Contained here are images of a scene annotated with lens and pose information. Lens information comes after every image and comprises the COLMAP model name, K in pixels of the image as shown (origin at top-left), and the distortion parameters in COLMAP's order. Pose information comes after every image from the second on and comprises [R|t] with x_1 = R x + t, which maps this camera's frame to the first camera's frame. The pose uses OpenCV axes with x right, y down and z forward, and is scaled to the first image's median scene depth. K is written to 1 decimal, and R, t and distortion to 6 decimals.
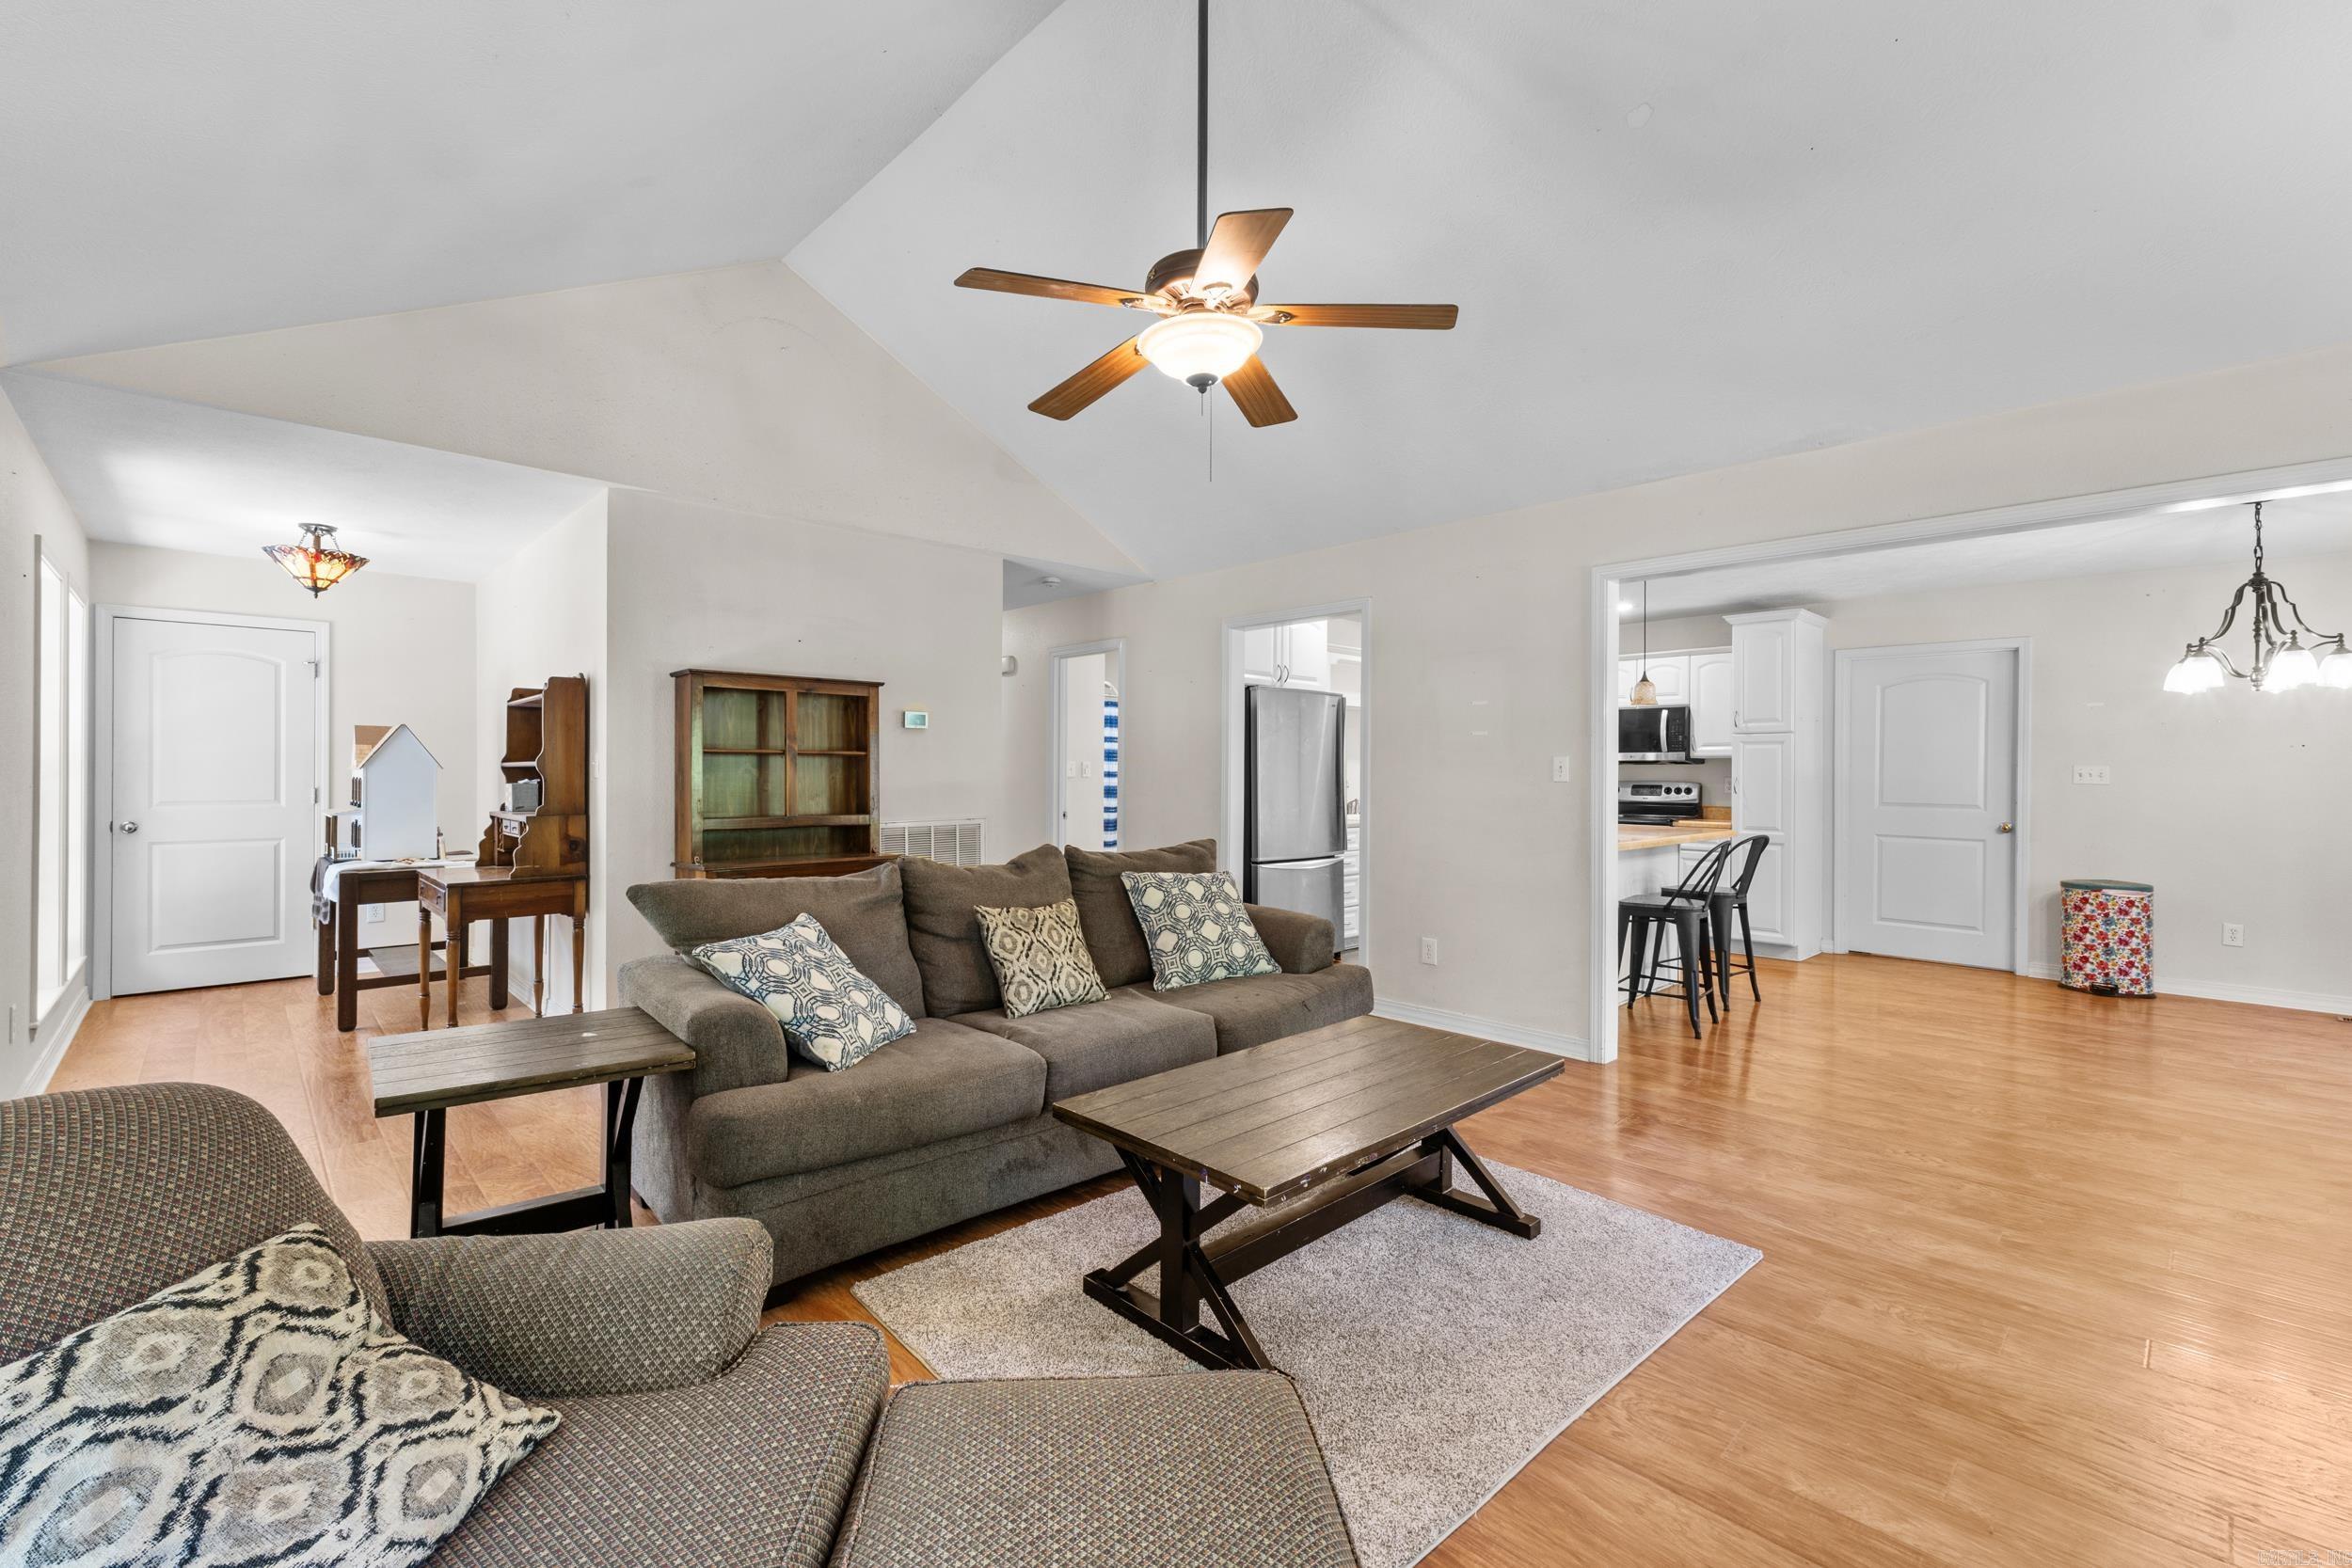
lens RADIAL K [[988.4, 0, 1188.8], [0, 988.4, 778.7], [0, 0, 1]] dist [0.004174, 0.000002]
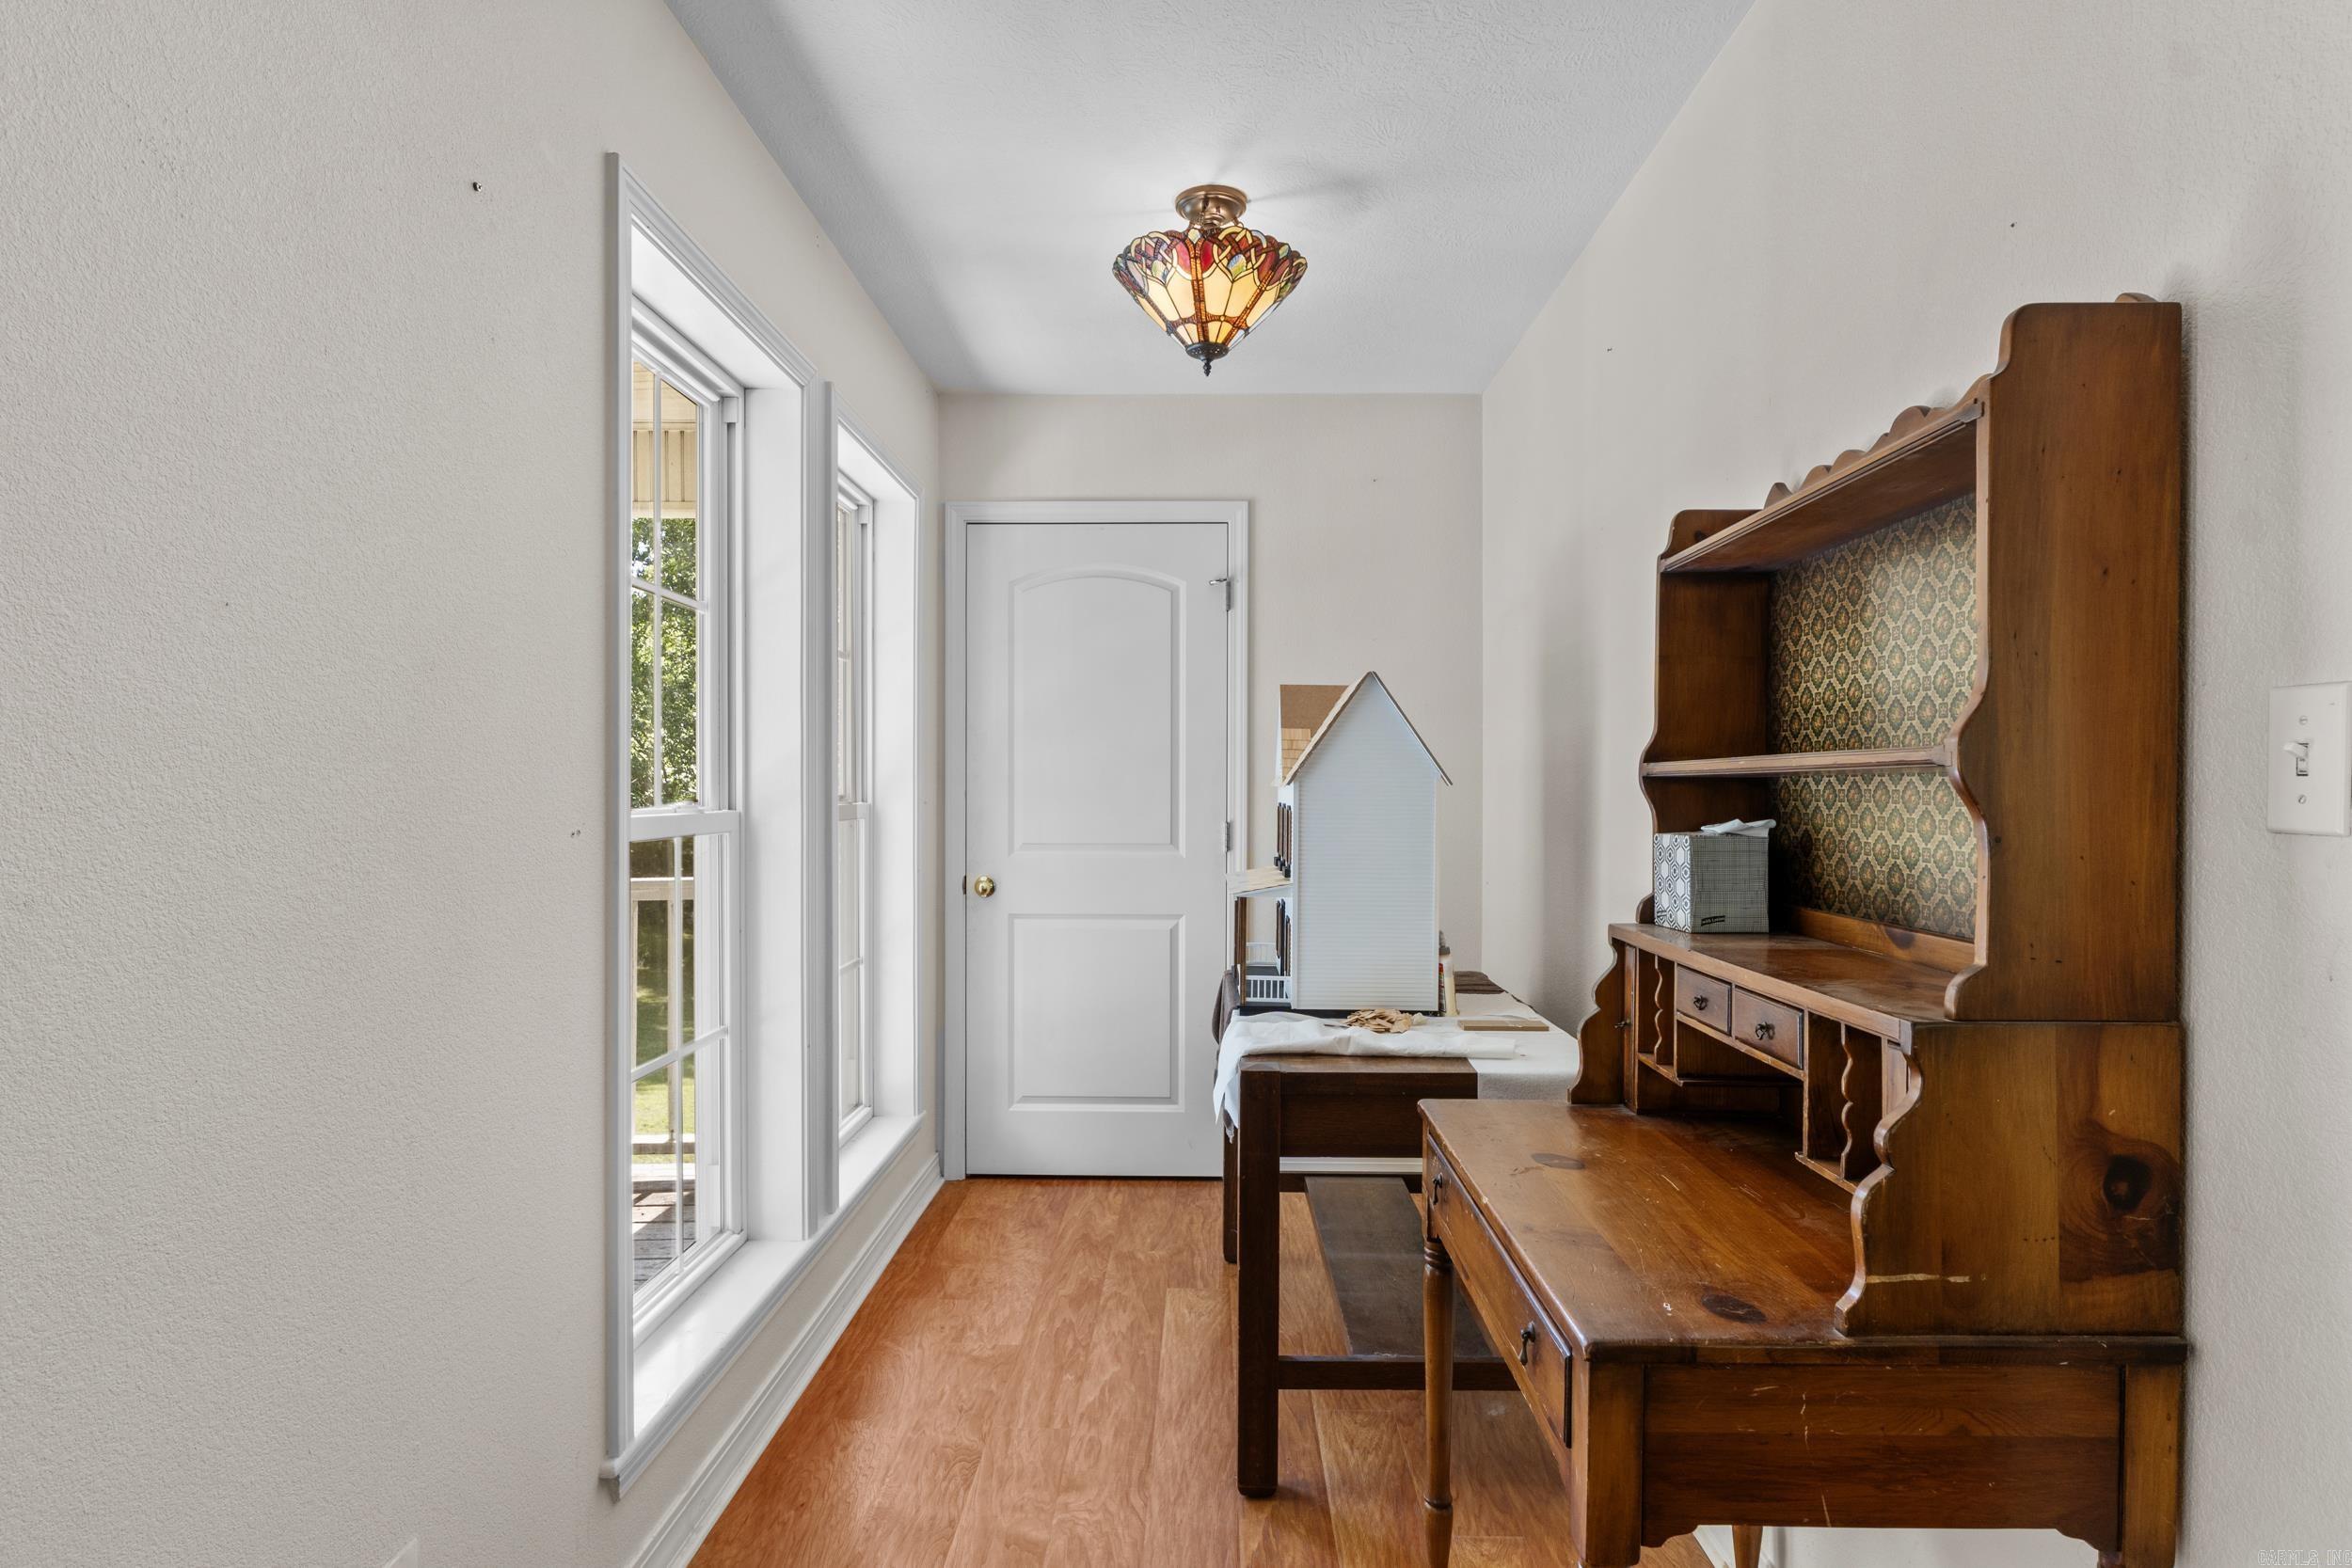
lens RADIAL K [[1231.9, 0, 1172.0], [0, 1231.9, 780.5], [0, 0, 1]] dist [-0.011694, 0.000911]
pose [[0.694978, -0.004965, -0.719014, -0.525091], [-0.003319, 0.999943, -0.010113, -0.006448], [0.719023, 0.009415, 0.694923, 0.638496]]
